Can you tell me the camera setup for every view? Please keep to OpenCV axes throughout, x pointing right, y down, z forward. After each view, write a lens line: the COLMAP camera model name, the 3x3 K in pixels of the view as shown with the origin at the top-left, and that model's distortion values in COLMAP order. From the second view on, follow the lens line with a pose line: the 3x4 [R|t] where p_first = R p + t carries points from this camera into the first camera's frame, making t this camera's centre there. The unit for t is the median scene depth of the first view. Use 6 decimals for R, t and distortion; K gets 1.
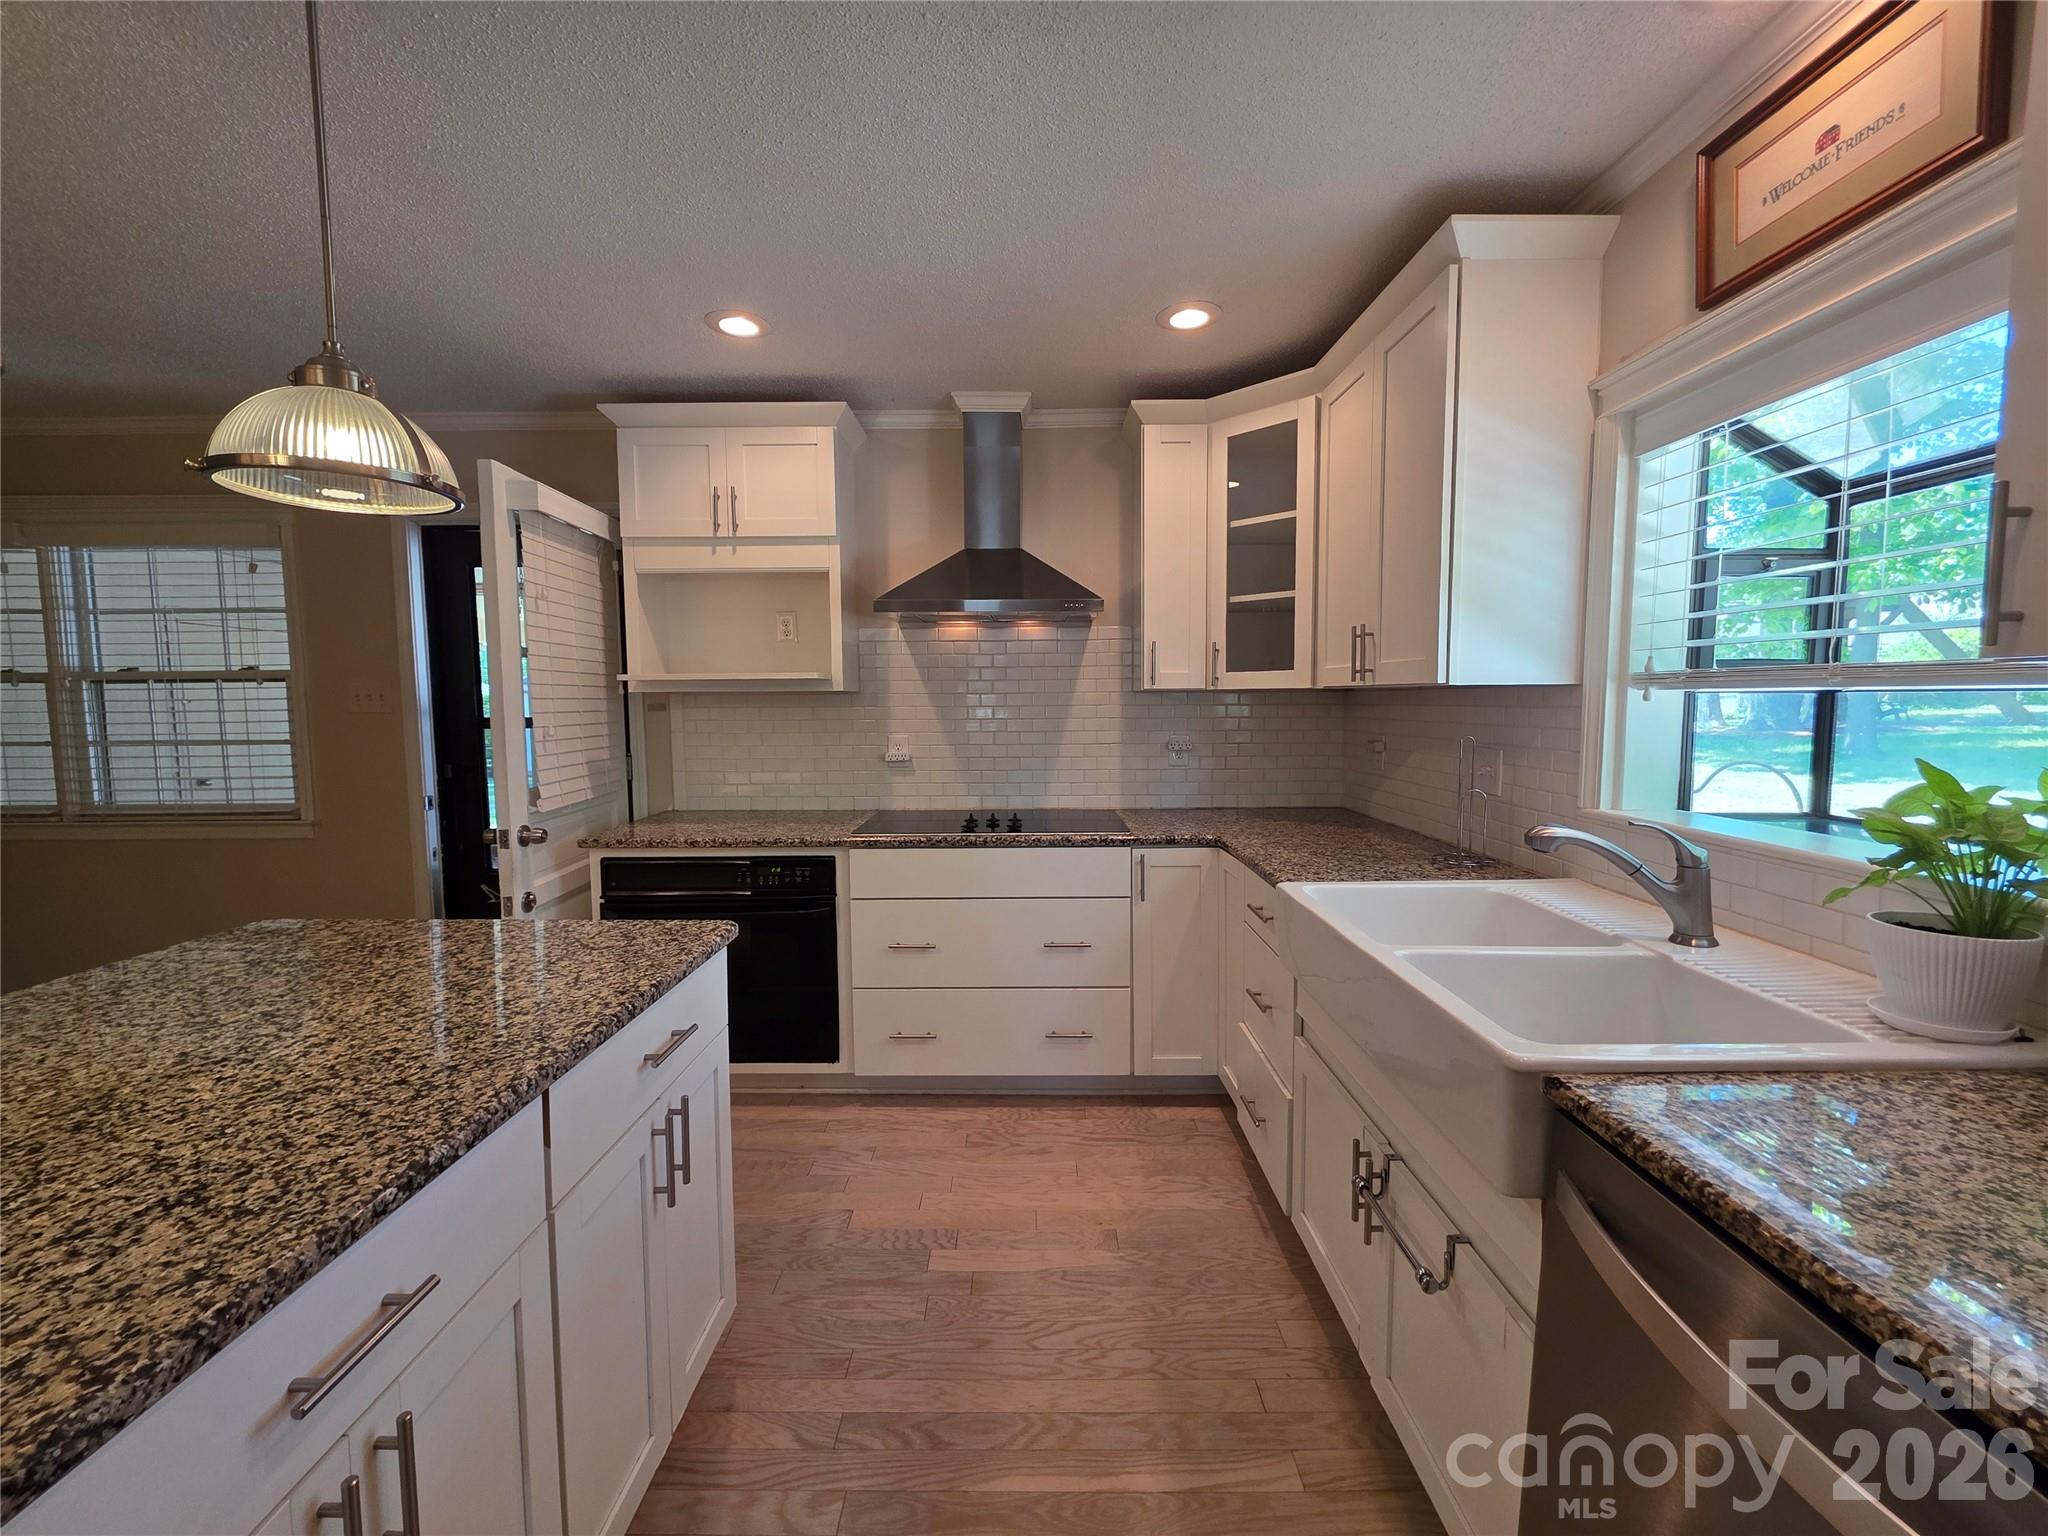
lens RADIAL K [[821.9, 0, 1020.3], [0, 821.9, 768.3], [0, 0, 1]] dist [0.006674, -0.000963]
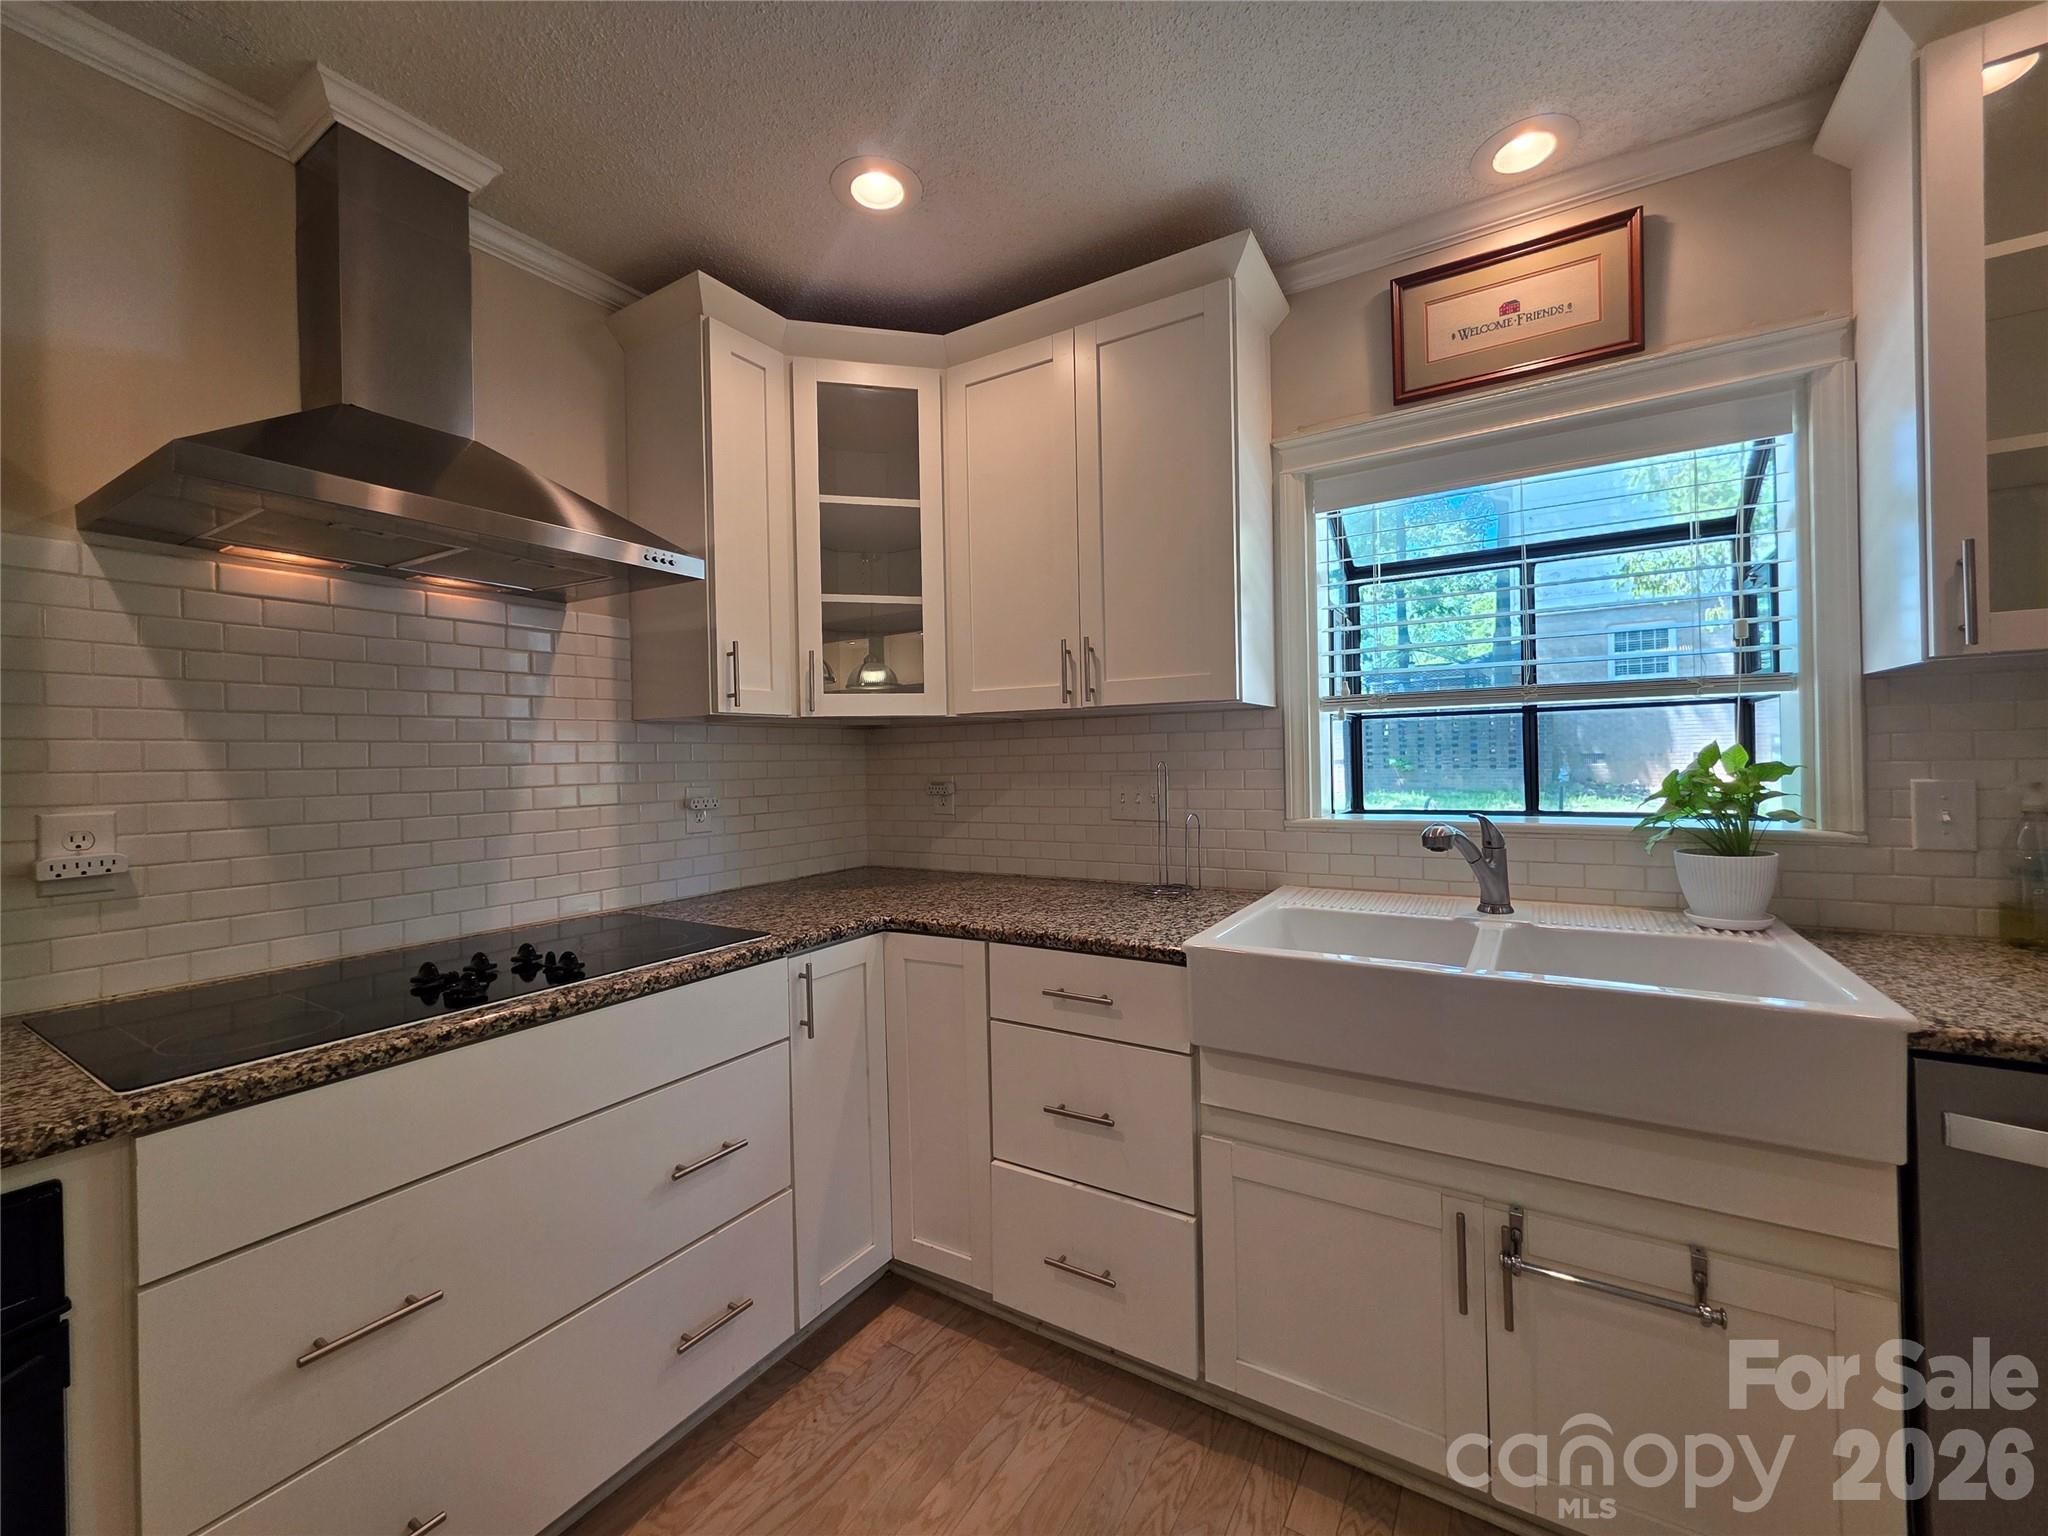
lens RADIAL K [[821.9, 0, 1028.0], [0, 821.9, 761.0], [0, 0, 1]] dist [0.006674, -0.000963]
pose [[0.522993, -0.006316, 0.852313, -0.301740], [0.091476, 0.994613, -0.048760, -0.004727], [-0.847414, 0.103467, 0.520754, 0.497086]]
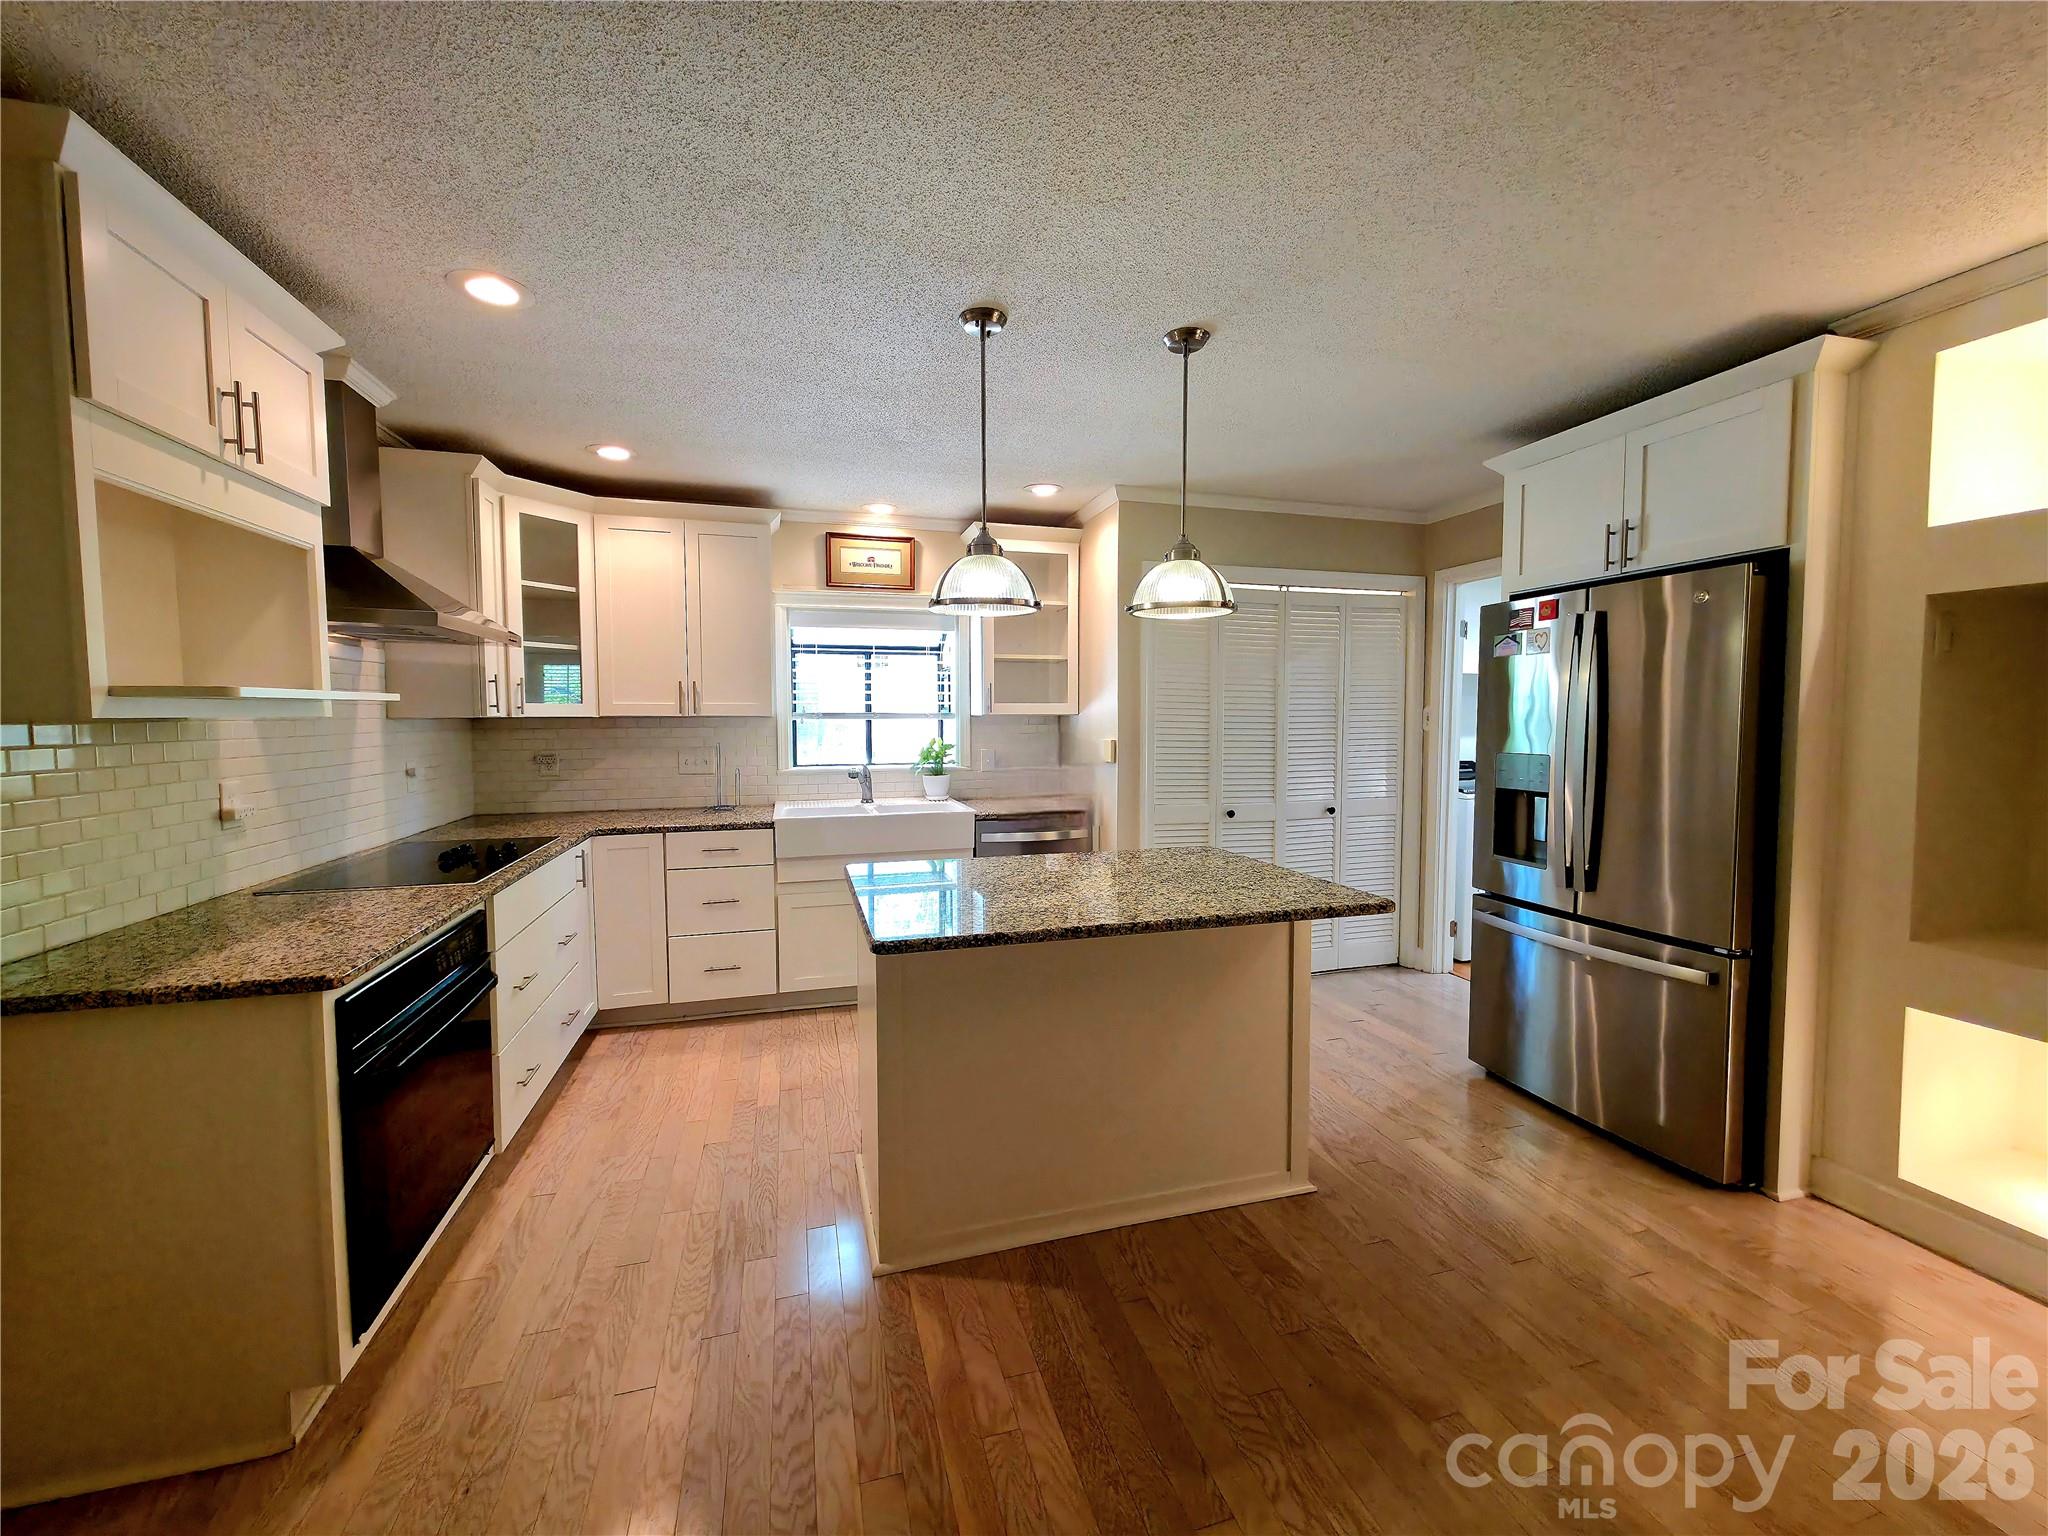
lens RADIAL K [[821.9, 0, 1019.0], [0, 821.9, 768.5], [0, 0, 1]] dist [0.006674, -0.000963]
pose [[-0.274281, -0.058268, 0.959883, -1.201892], [0.086551, 0.992616, 0.084986, -0.064721], [-0.957747, 0.106389, -0.267212, 0.675026]]
